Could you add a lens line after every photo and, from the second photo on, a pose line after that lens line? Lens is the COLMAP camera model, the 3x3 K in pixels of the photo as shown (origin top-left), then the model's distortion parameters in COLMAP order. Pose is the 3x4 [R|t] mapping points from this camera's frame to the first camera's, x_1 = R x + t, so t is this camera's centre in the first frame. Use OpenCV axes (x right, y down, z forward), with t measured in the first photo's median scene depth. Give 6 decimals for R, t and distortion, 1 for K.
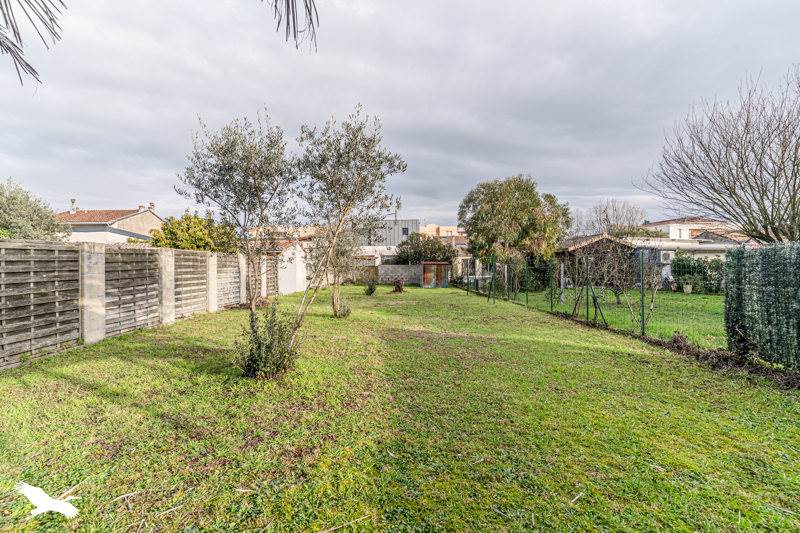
lens RADIAL K [[390.7, 0, 400.0], [0, 390.7, 266.4], [0, 0, 1]] dist [0.002276, -0.000471]
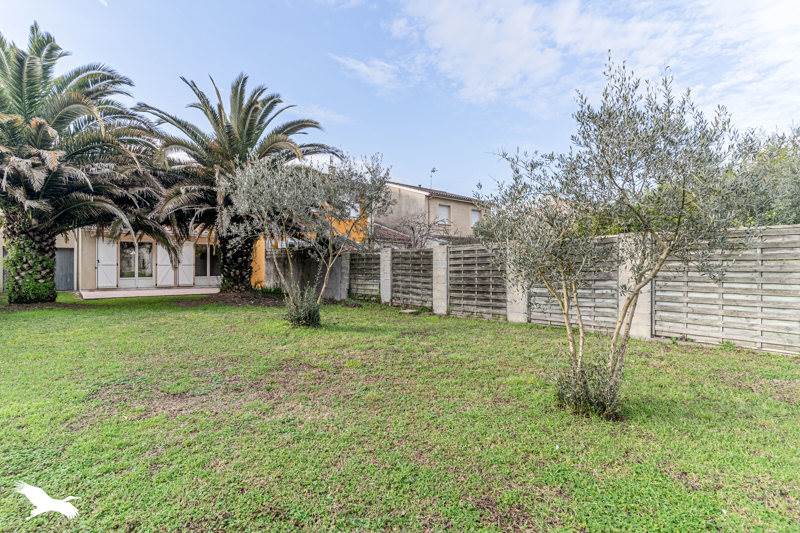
lens RADIAL K [[390.7, 0, 400.0], [0, 390.7, 265.8], [0, 0, 1]] dist [0.002276, -0.000471]
pose [[-0.791245, 0.013181, -0.611357, 0.282636], [0.011344, 0.999912, 0.006877, 0.007104], [0.611394, -0.001493, -0.791325, 2.055918]]
